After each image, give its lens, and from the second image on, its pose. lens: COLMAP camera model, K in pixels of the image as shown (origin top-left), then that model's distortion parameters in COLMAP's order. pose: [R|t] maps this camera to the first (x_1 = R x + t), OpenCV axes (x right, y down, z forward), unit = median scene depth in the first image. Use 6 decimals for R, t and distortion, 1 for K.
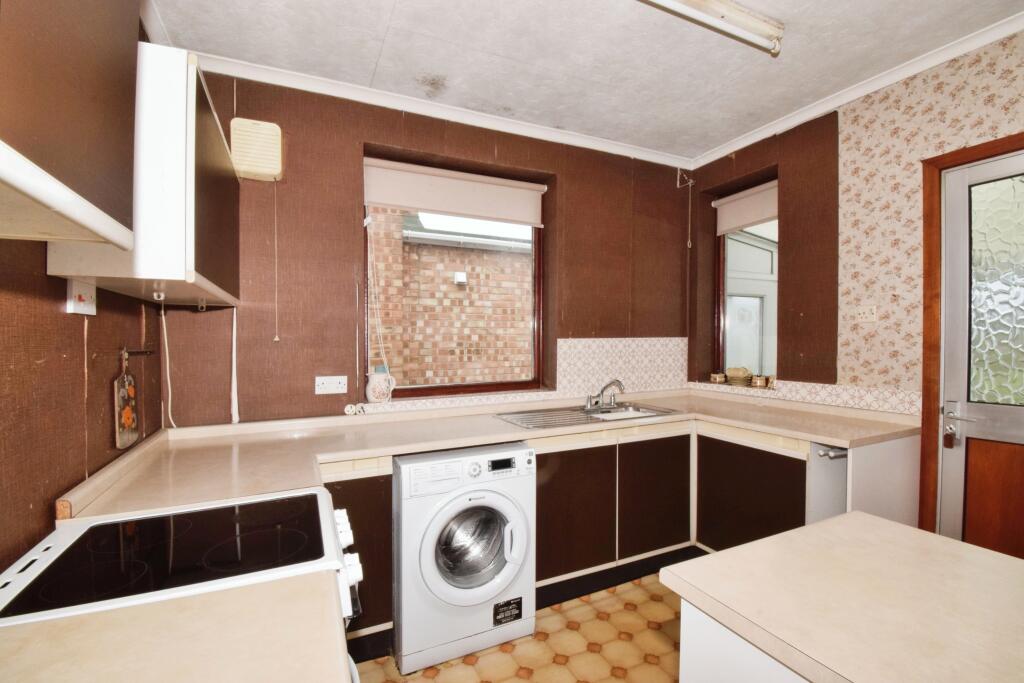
lens RADIAL K [[447.9, 0, 526.1], [0, 447.9, 351.0], [0, 0, 1]] dist [0.025053, -0.027219]
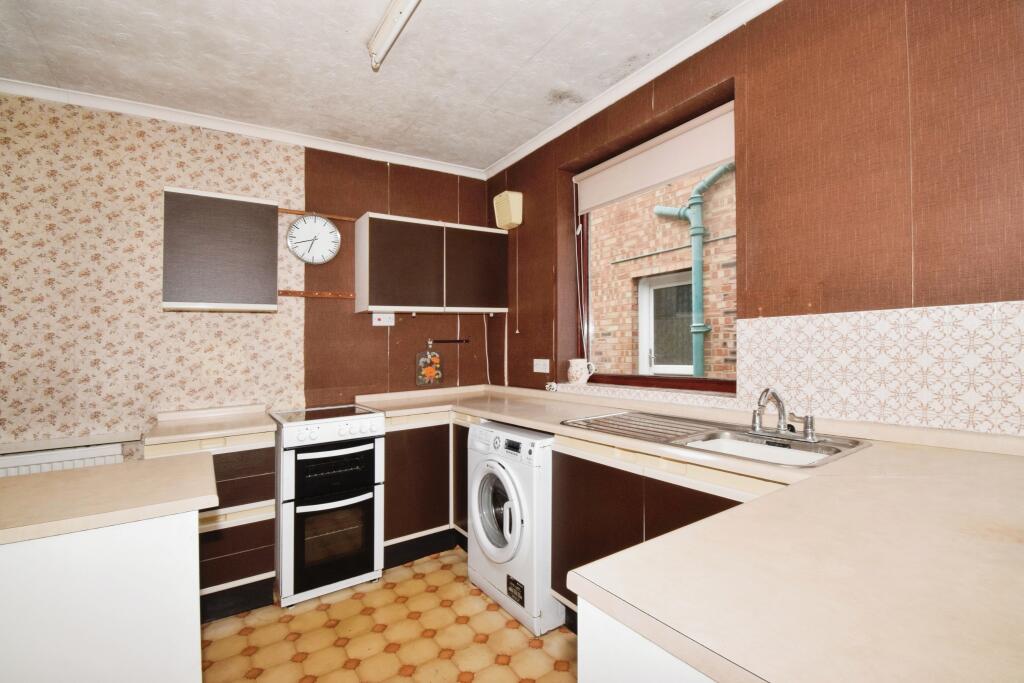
lens RADIAL K [[451.6, 0, 512.1], [0, 451.6, 334.6], [0, 0, 1]] dist [0.016486, -0.028748]
pose [[0.161411, -0.019814, -0.986688, 0.860574], [0.000307, 0.999799, -0.020027, 0.010504], [0.986887, 0.002930, 0.161385, 0.711463]]
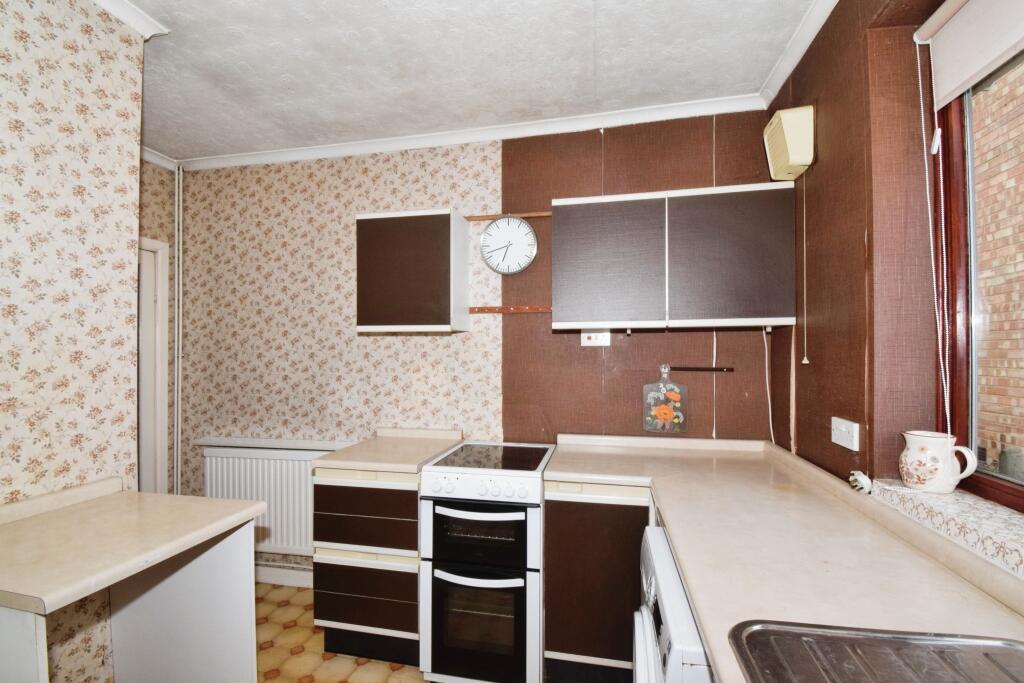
lens RADIAL K [[451.6, 0, 512.1], [0, 451.6, 334.6], [0, 0, 1]] dist [0.016486, -0.028748]
pose [[-0.592685, -0.023764, -0.805084, 0.392717], [-0.017816, 0.999707, -0.016394, -0.049873], [0.805237, 0.004627, -0.592934, 1.009469]]
